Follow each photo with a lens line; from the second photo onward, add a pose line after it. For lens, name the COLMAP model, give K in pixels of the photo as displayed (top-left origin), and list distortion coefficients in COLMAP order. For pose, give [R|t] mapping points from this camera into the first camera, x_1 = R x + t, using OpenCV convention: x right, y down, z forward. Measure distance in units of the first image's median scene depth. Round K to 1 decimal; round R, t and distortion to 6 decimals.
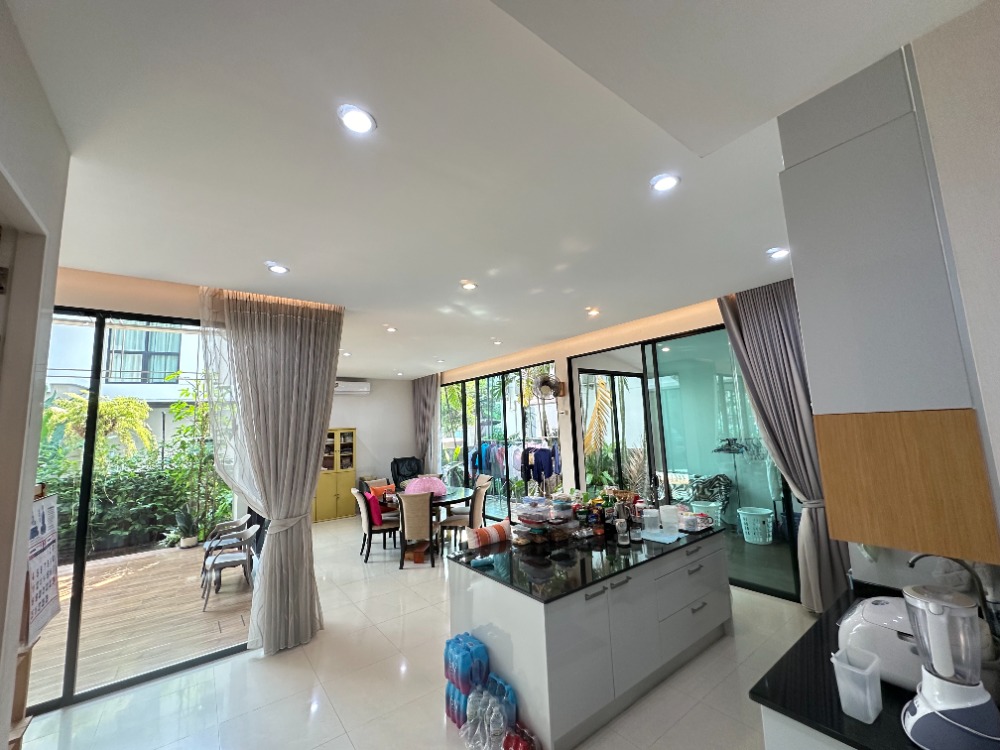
lens RADIAL K [[397.6, 0, 498.9], [0, 397.6, 373.1], [0, 0, 1]] dist [0.000169, 0.000333]
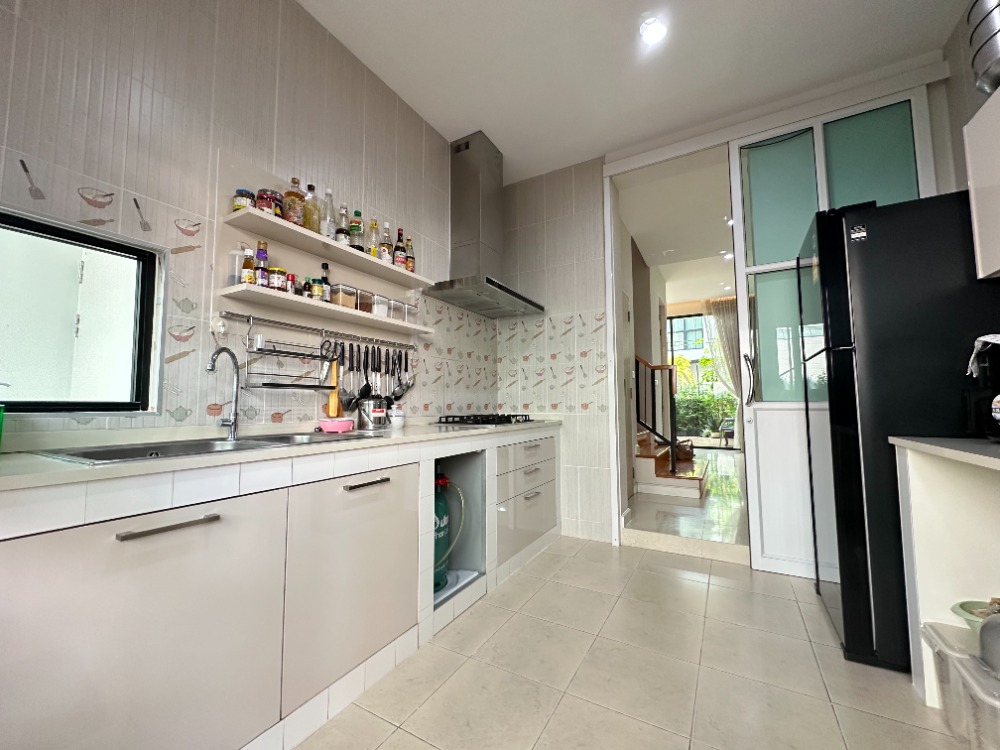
lens RADIAL K [[397.6, 0, 501.8], [0, 397.6, 374.5], [0, 0, 1]] dist [0.000169, 0.000333]
pose [[0.396106, -0.026260, -0.917829, 0.441373], [0.105772, 0.994242, 0.017202, 0.028907], [0.912092, -0.103895, 0.396603, -0.502343]]
